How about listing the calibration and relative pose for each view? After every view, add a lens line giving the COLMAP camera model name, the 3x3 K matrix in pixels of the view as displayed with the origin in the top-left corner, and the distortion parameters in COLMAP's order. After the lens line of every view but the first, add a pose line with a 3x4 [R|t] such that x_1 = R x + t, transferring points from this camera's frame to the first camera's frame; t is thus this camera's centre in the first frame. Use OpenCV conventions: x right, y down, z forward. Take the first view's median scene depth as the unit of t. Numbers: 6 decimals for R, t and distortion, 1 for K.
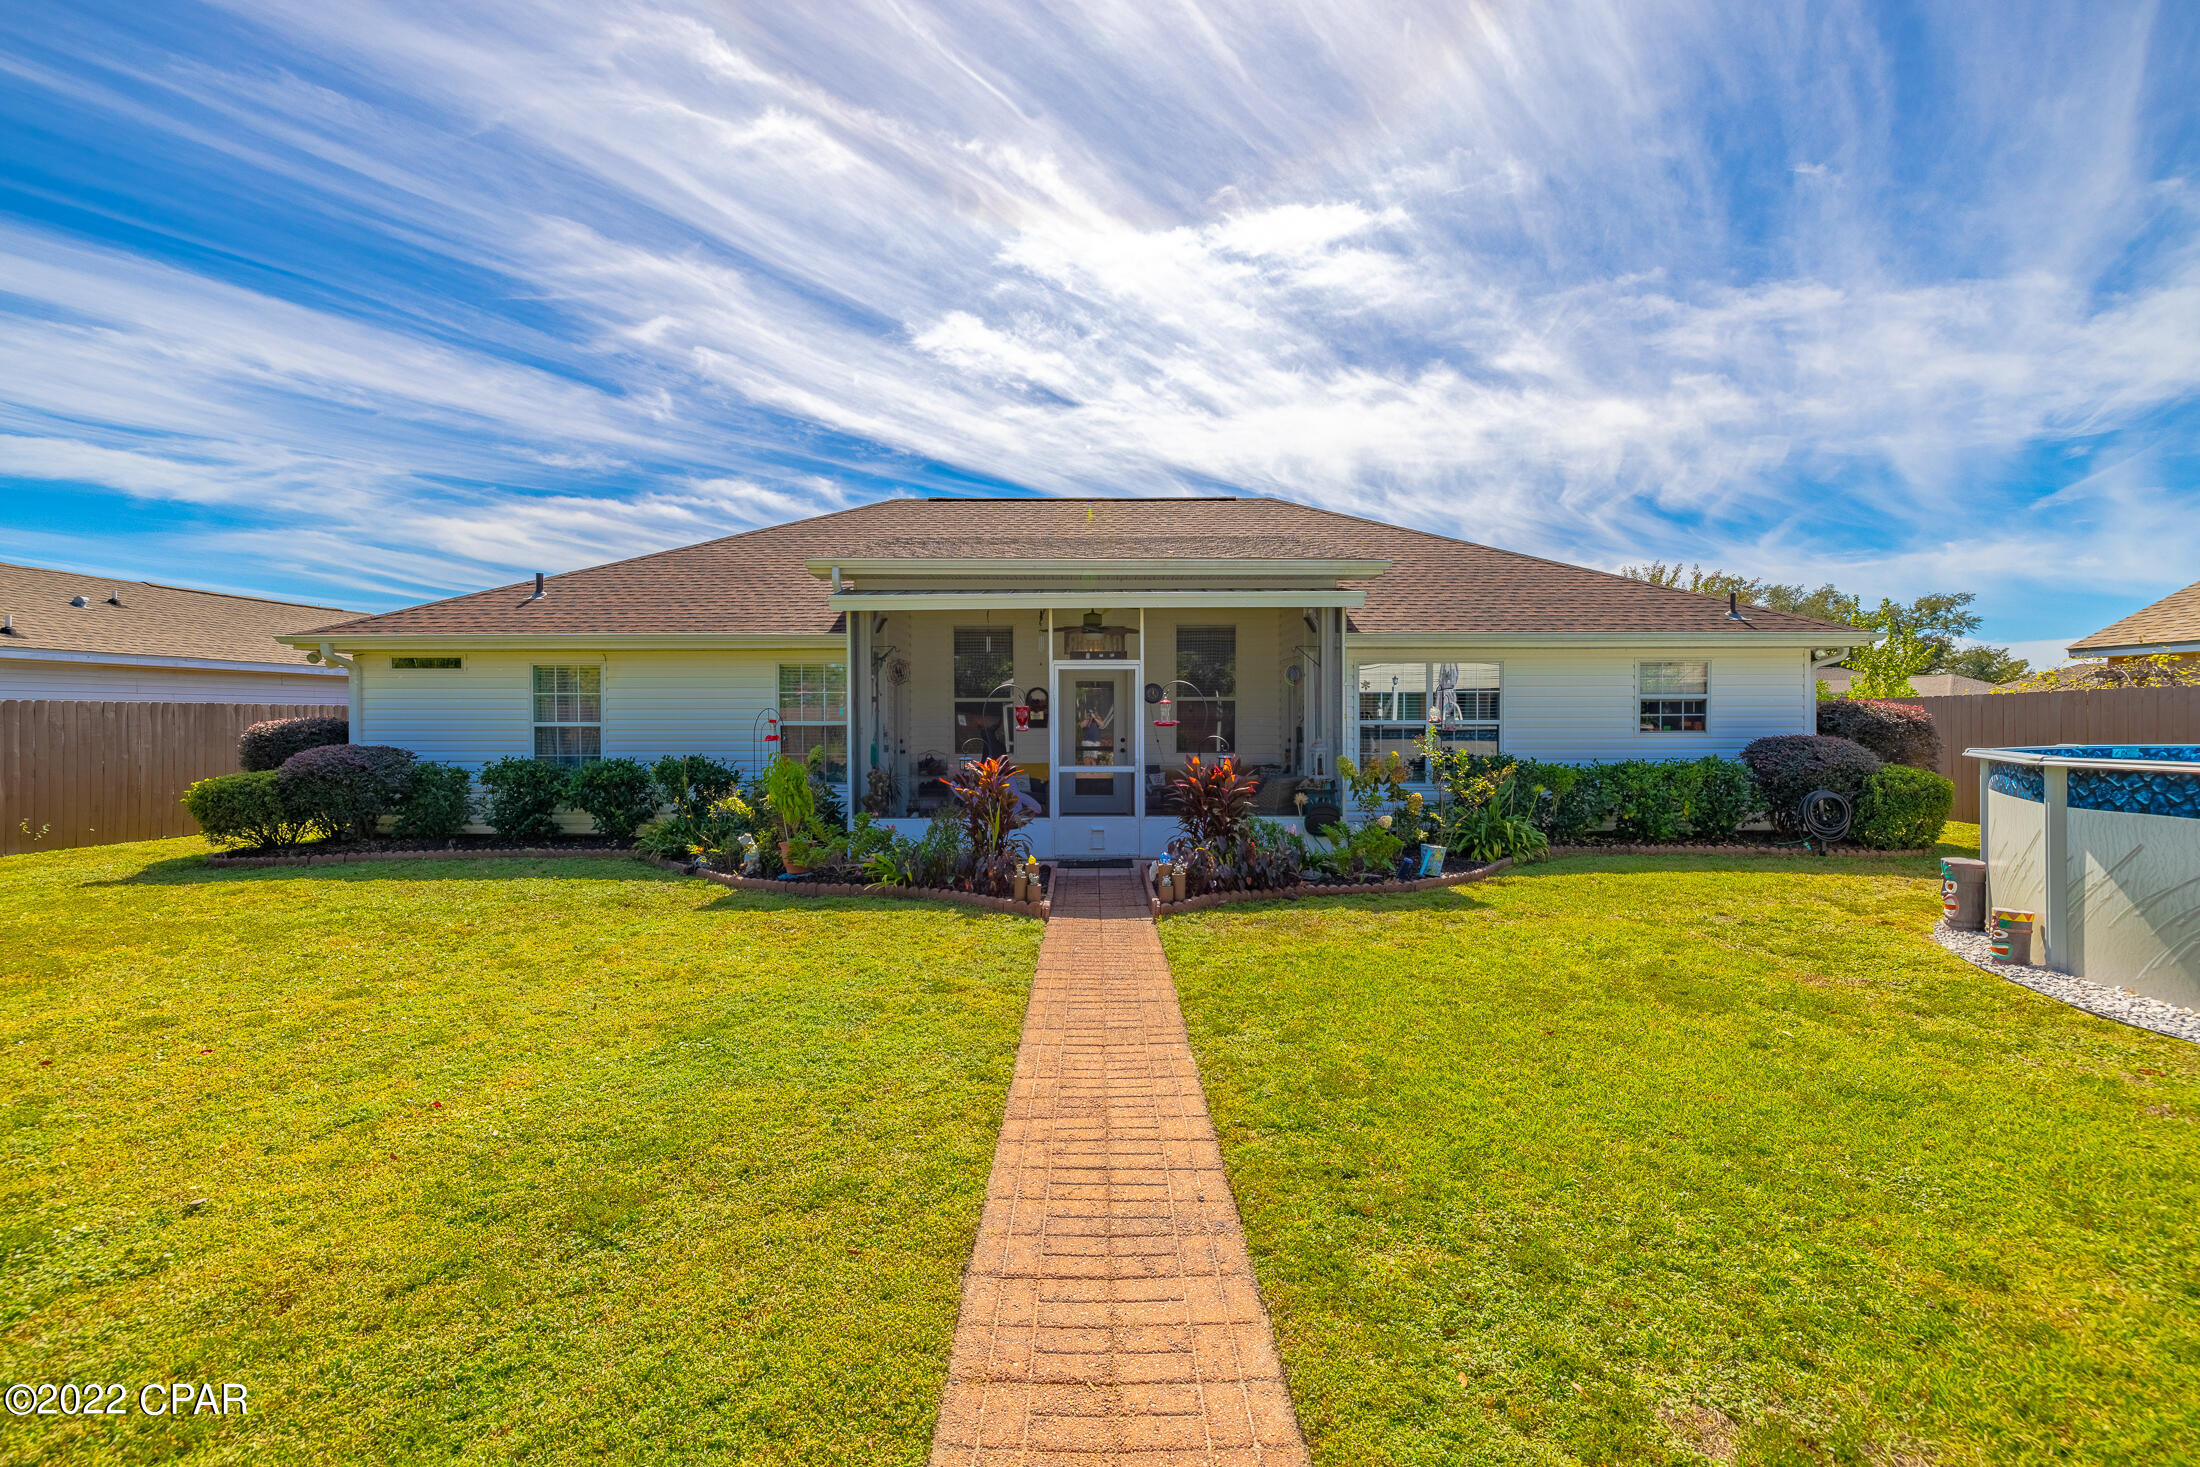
lens RADIAL K [[942.5, 0, 1100.0], [0, 942.5, 733.5], [0, 0, 1]] dist [0.000154, 0.000014]
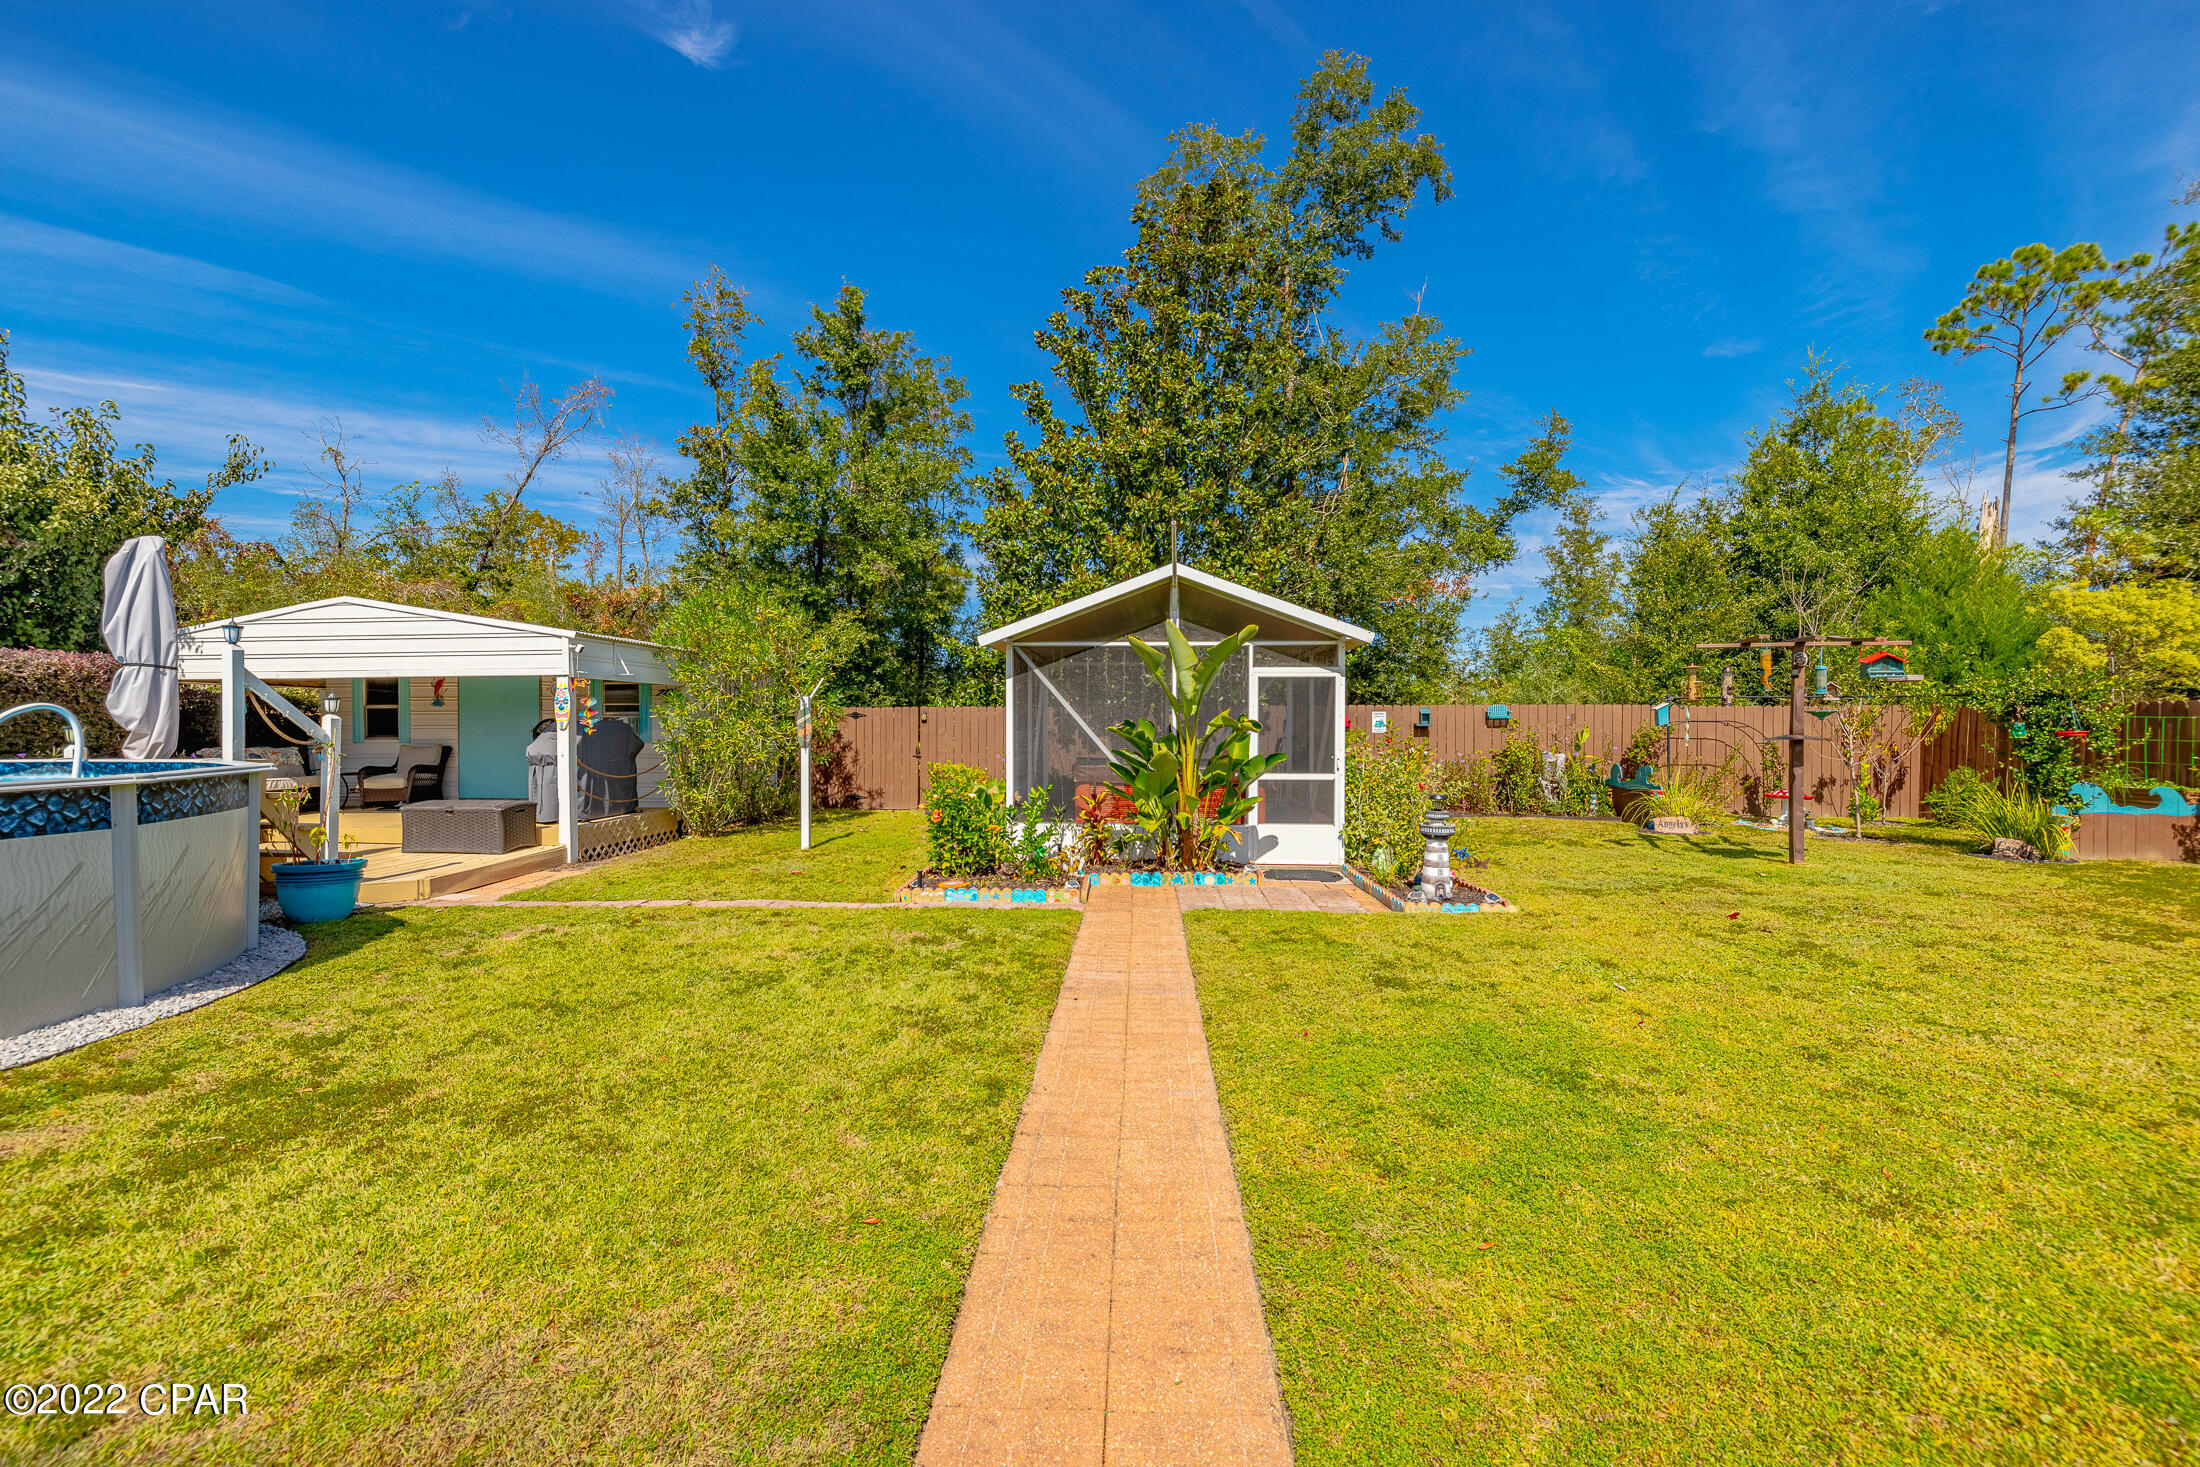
lens RADIAL K [[942.5, 0, 1100.0], [0, 942.5, 733.5], [0, 0, 1]] dist [0.000154, 0.000014]
pose [[-0.999181, 0.008995, 0.039464, -0.009970], [0.009750, 0.999772, 0.018994, -0.026900], [-0.039284, 0.019363, -0.999040, 1.938278]]
